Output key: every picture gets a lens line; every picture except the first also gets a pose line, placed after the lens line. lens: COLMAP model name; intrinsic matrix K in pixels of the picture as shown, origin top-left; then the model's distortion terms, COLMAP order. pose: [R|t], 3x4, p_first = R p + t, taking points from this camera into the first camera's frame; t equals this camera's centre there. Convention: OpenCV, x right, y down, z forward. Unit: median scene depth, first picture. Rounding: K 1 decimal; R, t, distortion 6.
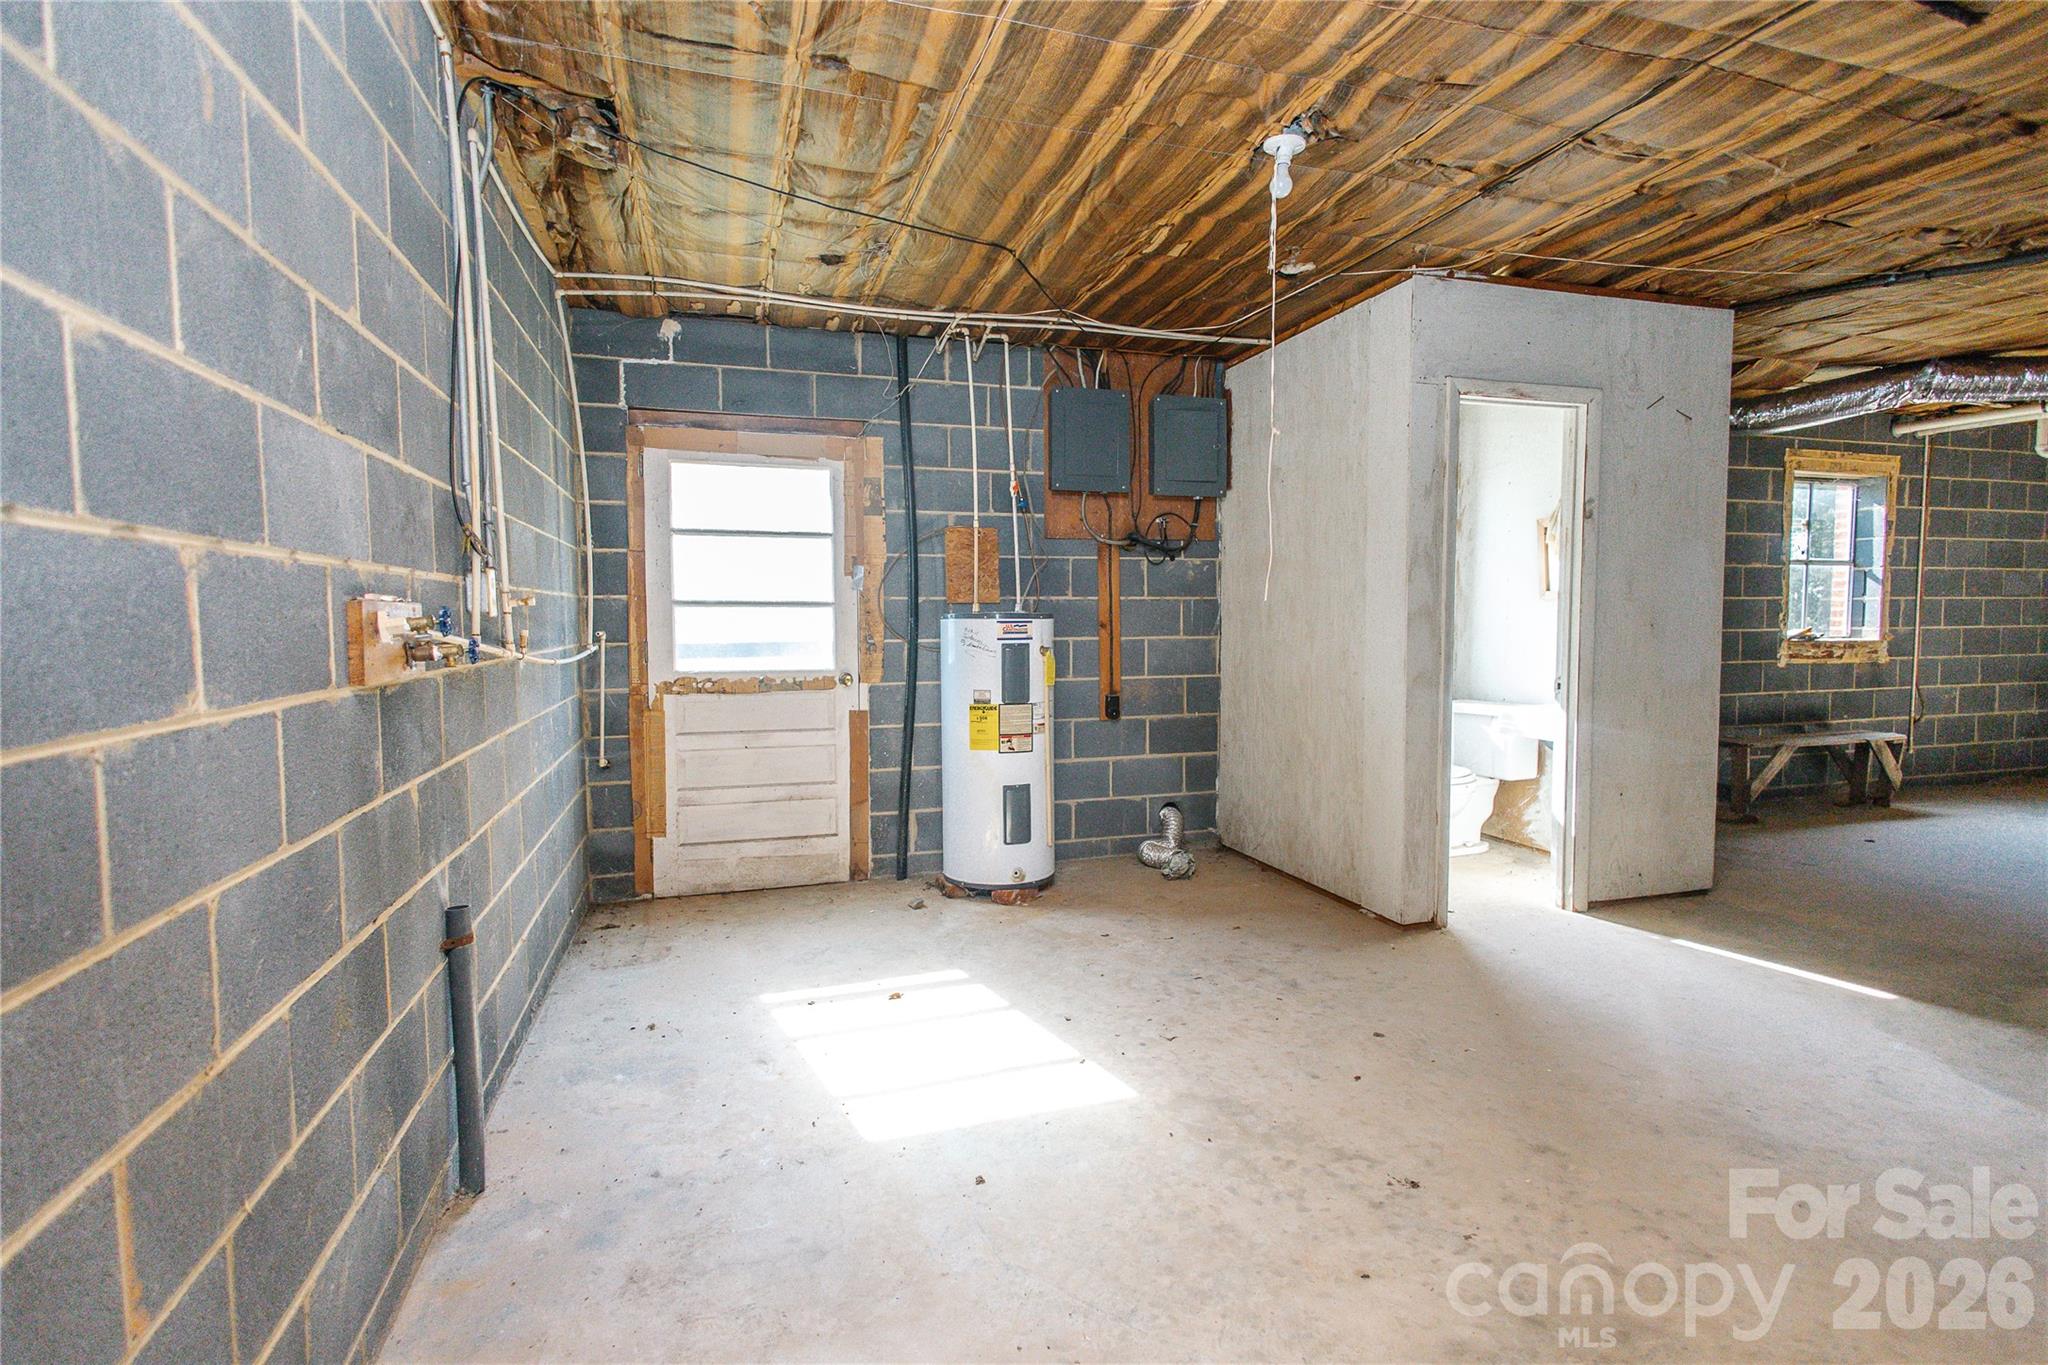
lens RADIAL K [[986.2, 0, 1028.0], [0, 986.2, 681.0], [0, 0, 1]] dist [0.014253, -0.004754]
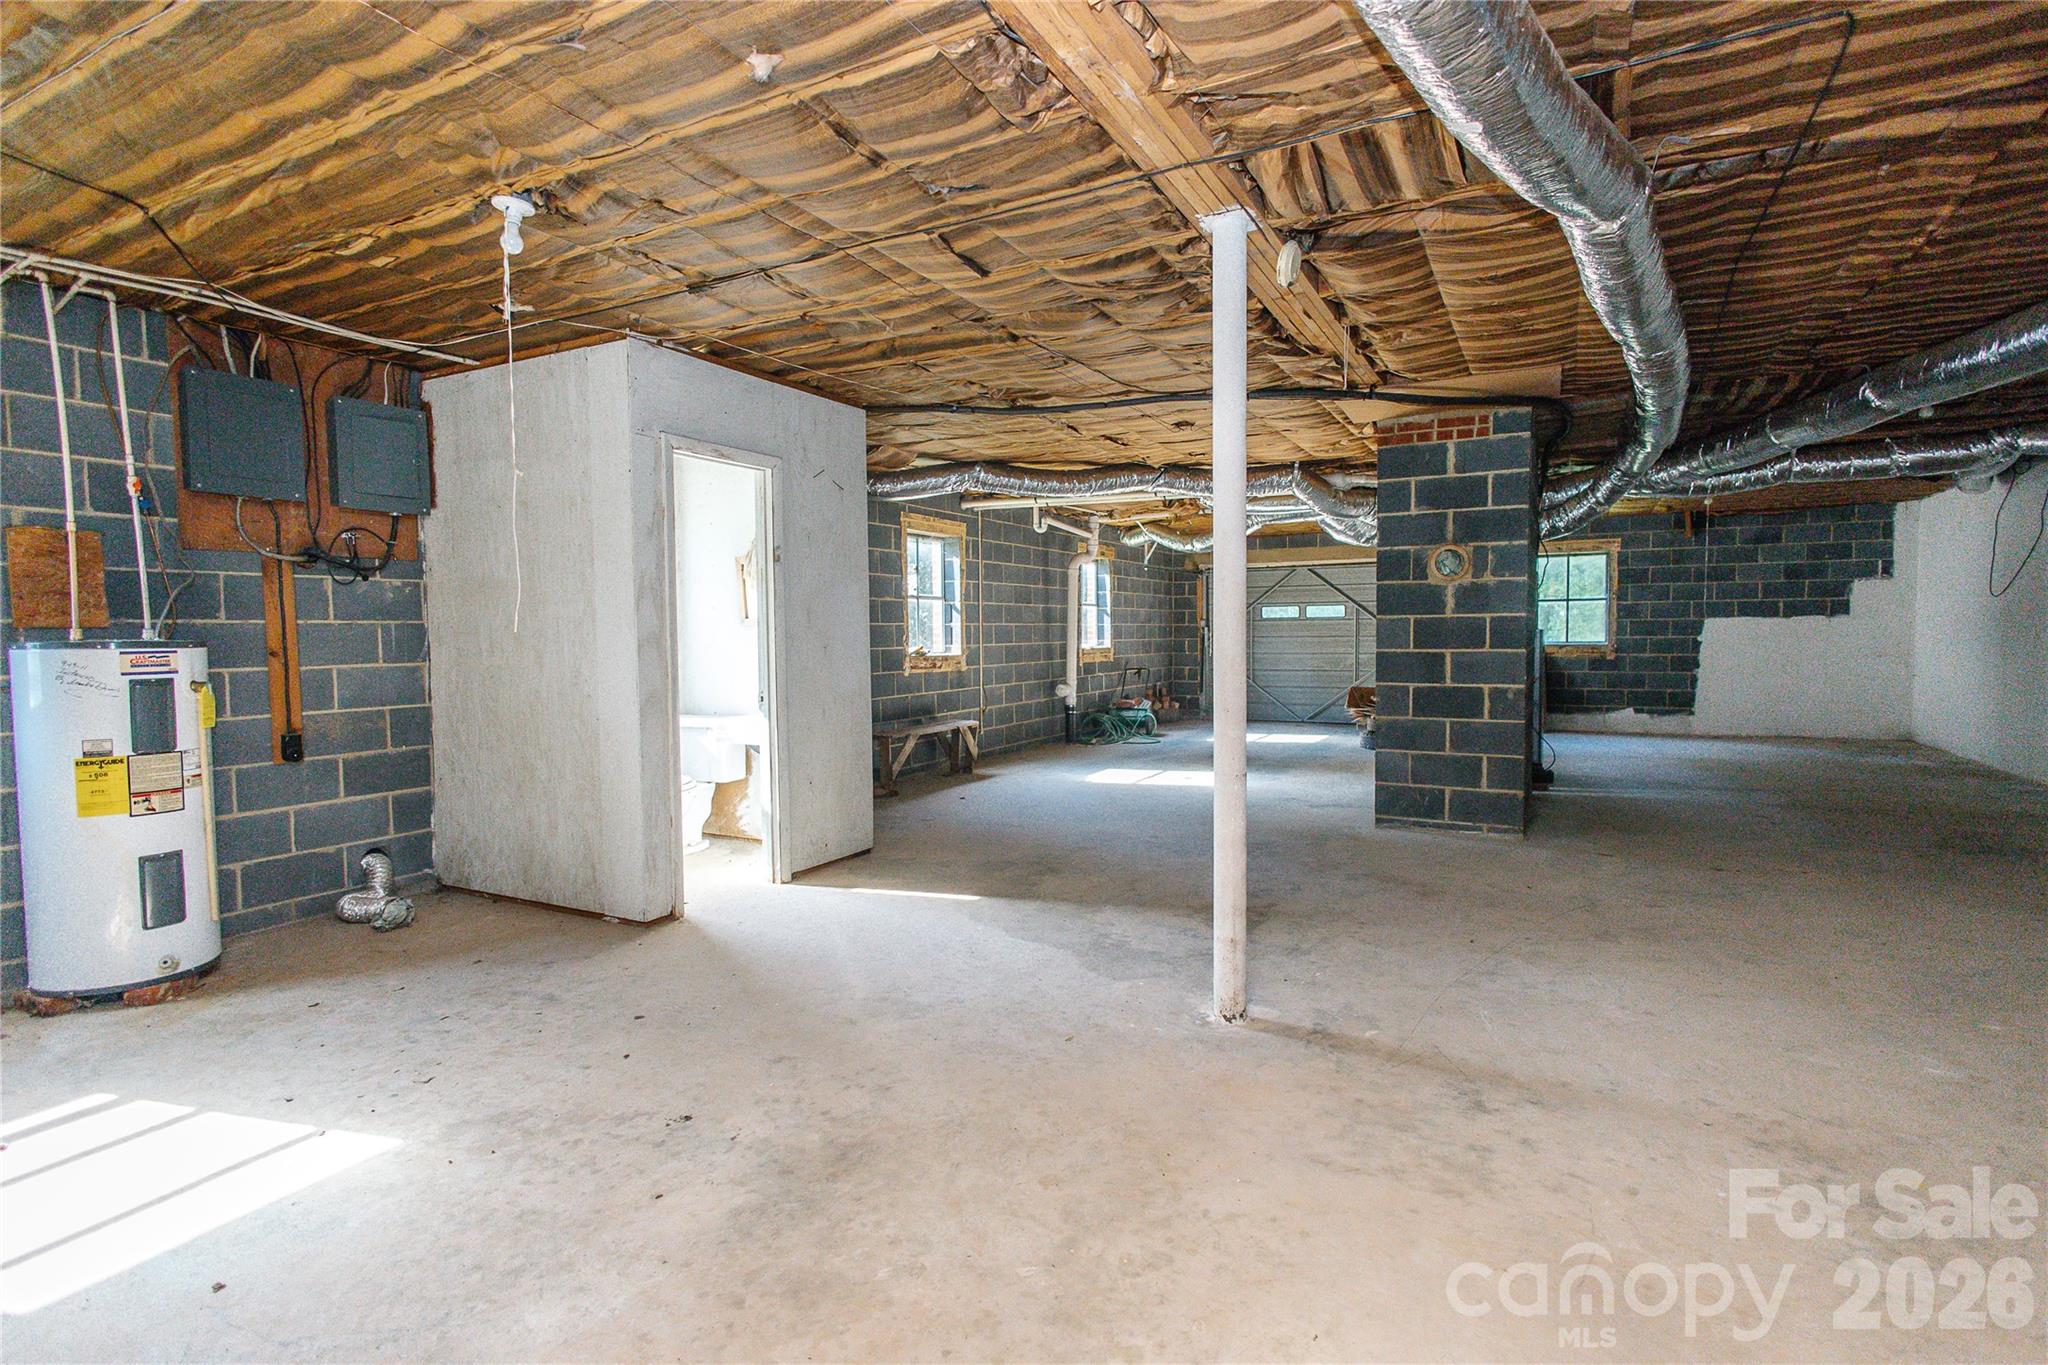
lens RADIAL K [[986.2, 0, 1025.3], [0, 986.2, 681.8], [0, 0, 1]] dist [0.014253, -0.004754]
pose [[0.716845, -0.036244, 0.696290, -0.066347], [0.048010, 0.998844, 0.002565, -0.003176], [-0.695578, 0.031590, 0.717756, -0.082672]]
